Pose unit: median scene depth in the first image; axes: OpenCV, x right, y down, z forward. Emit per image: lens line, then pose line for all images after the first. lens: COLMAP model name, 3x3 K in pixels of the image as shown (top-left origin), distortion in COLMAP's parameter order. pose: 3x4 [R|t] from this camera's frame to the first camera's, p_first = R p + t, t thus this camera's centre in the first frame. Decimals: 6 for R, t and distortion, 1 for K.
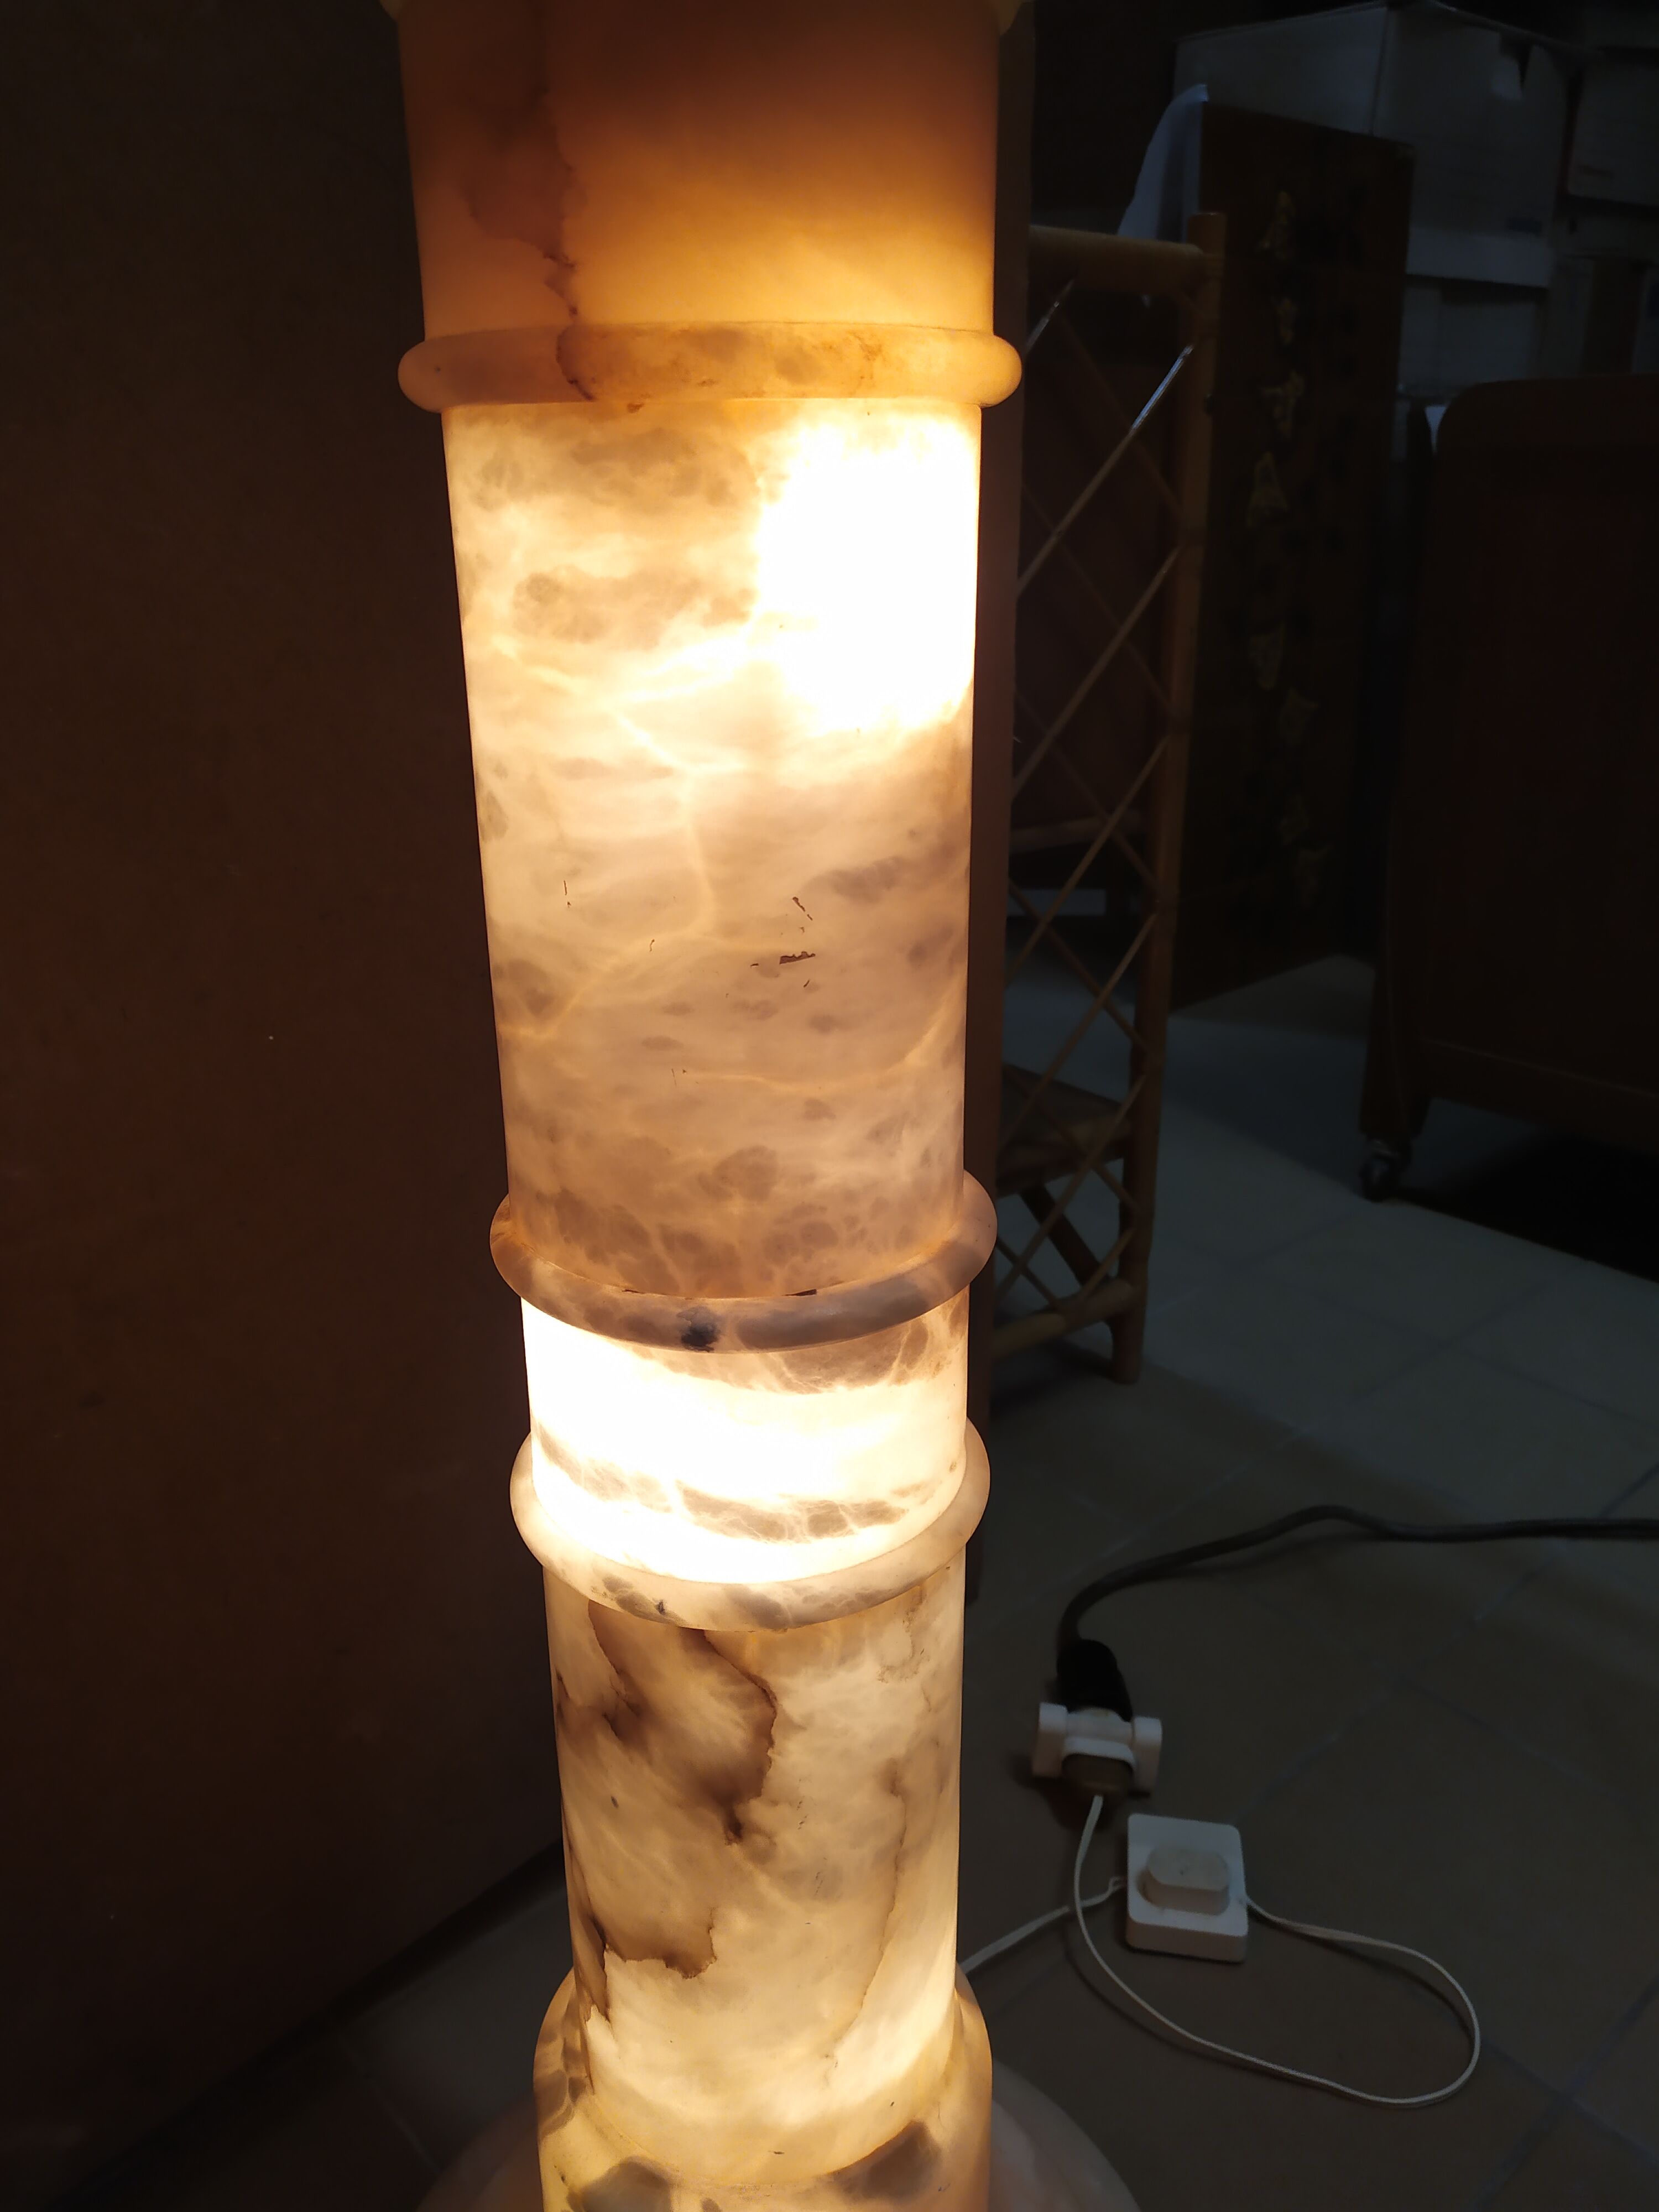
lens RADIAL K [[1699.3, 0, 836.7], [0, 1699.3, 1107.4], [0, 0, 1]] dist [0.052894, -0.068027]
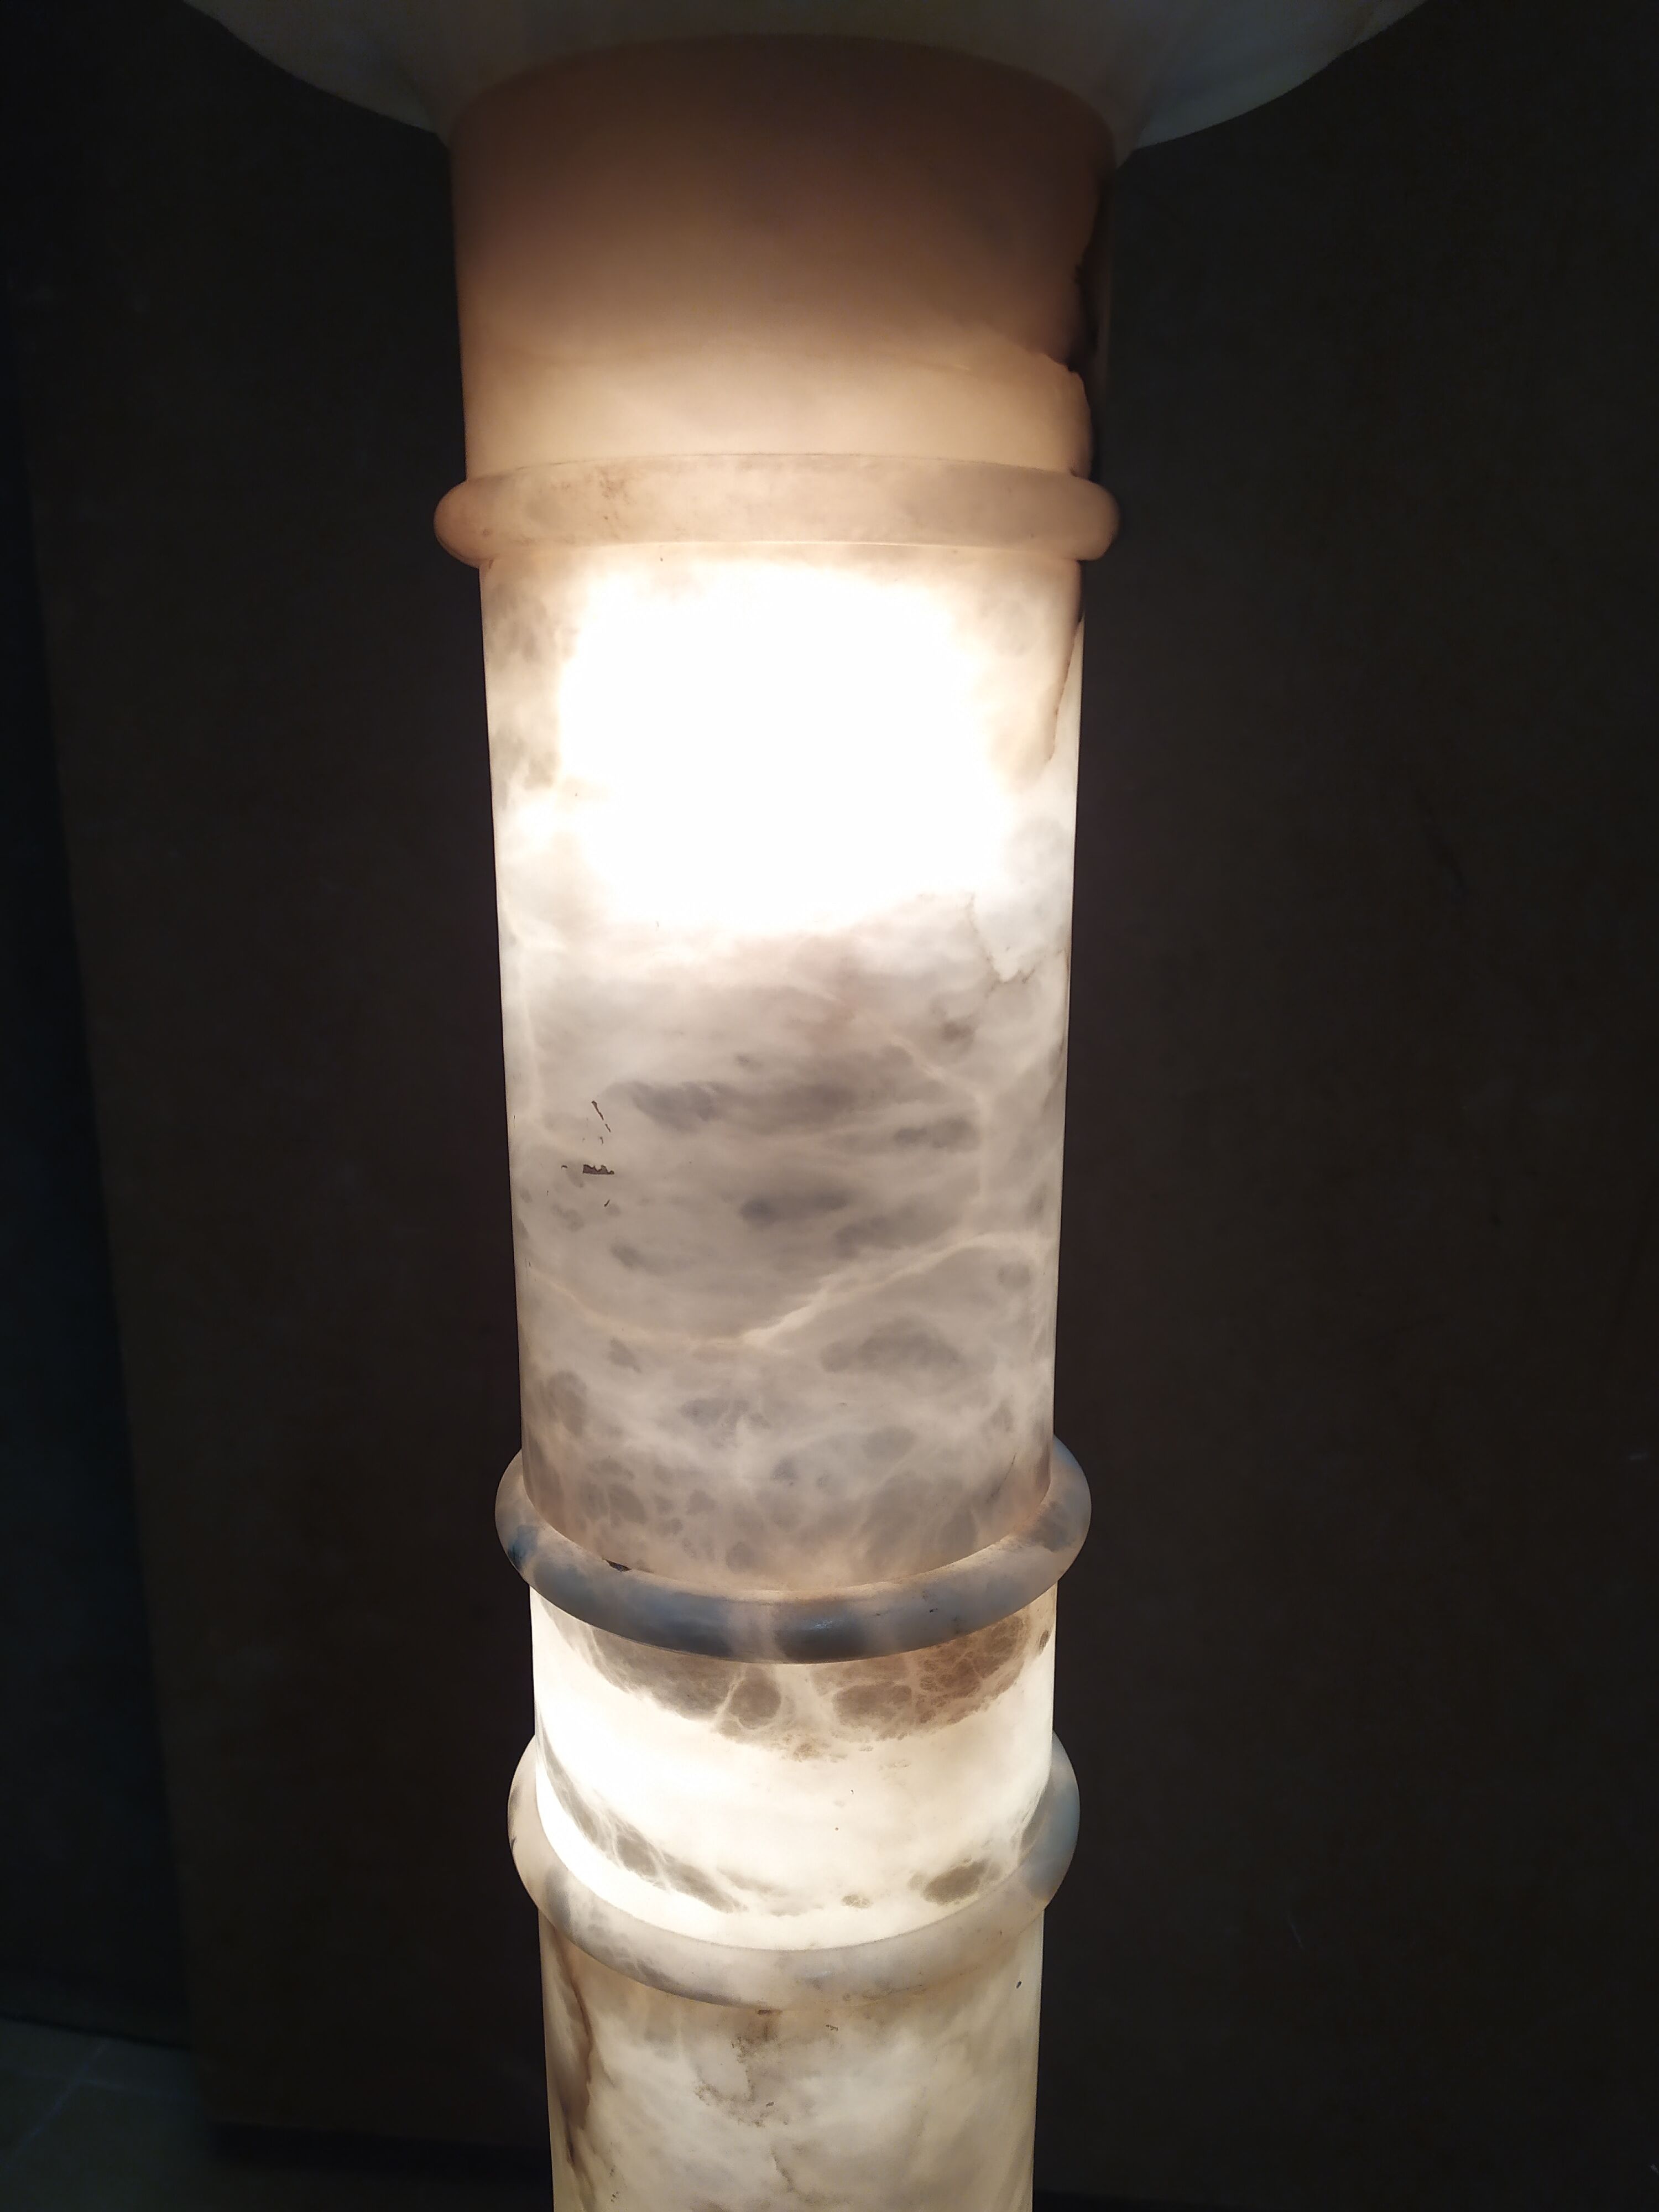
lens RADIAL K [[1699.3, 0, 828.4], [0, 1699.3, 1111.0], [0, 0, 1]] dist [0.052894, -0.068027]
pose [[0.609141, 0.206510, -0.765703, 0.616943], [-0.292340, 0.955981, 0.025262, -0.151664], [0.737214, 0.208457, 0.642698, 0.458375]]
